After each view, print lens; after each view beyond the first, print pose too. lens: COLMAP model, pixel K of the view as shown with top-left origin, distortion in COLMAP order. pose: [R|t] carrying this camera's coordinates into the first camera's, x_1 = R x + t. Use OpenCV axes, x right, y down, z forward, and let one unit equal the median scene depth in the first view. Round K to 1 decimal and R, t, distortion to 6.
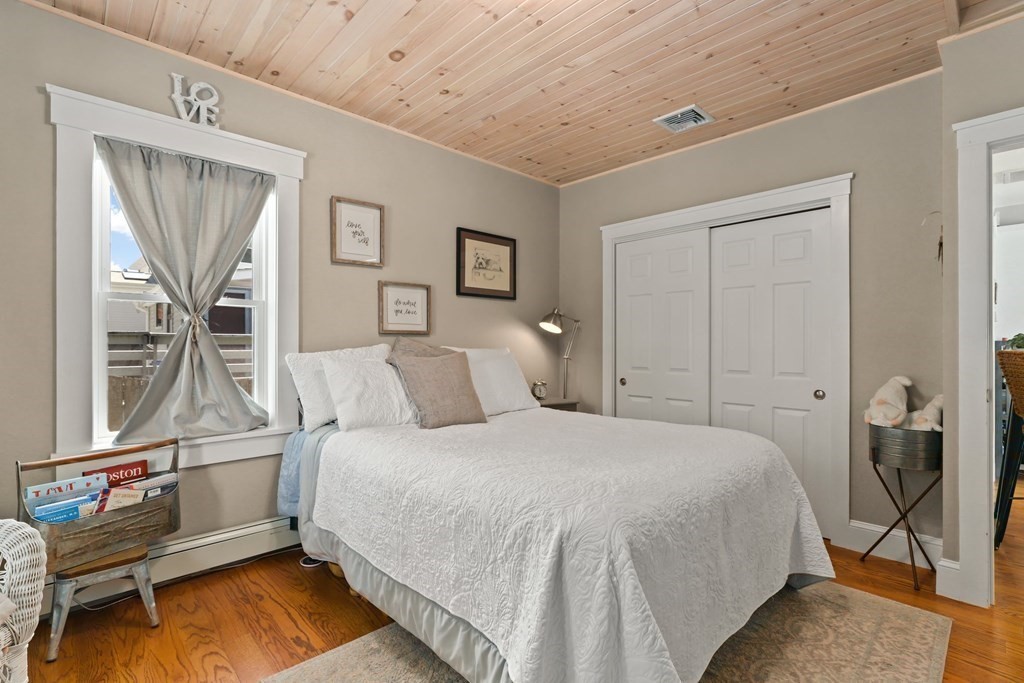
lens RADIAL K [[474.1, 0, 510.7], [0, 474.1, 344.0], [0, 0, 1]] dist [-0.021810, 0.008360]
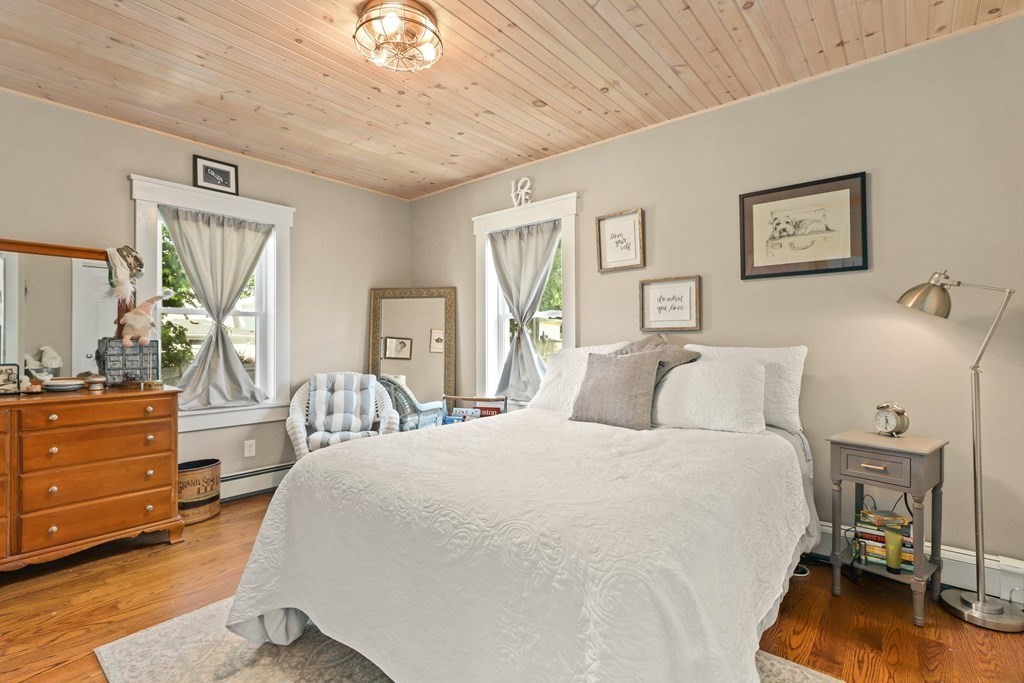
lens RADIAL K [[474.1, 0, 511.7], [0, 474.1, 338.4], [0, 0, 1]] dist [-0.021810, 0.008360]
pose [[0.107471, -0.005710, -0.994192, 0.708402], [0.003986, 0.999978, -0.005312, -0.002795], [0.994200, -0.003392, 0.107491, 0.593640]]
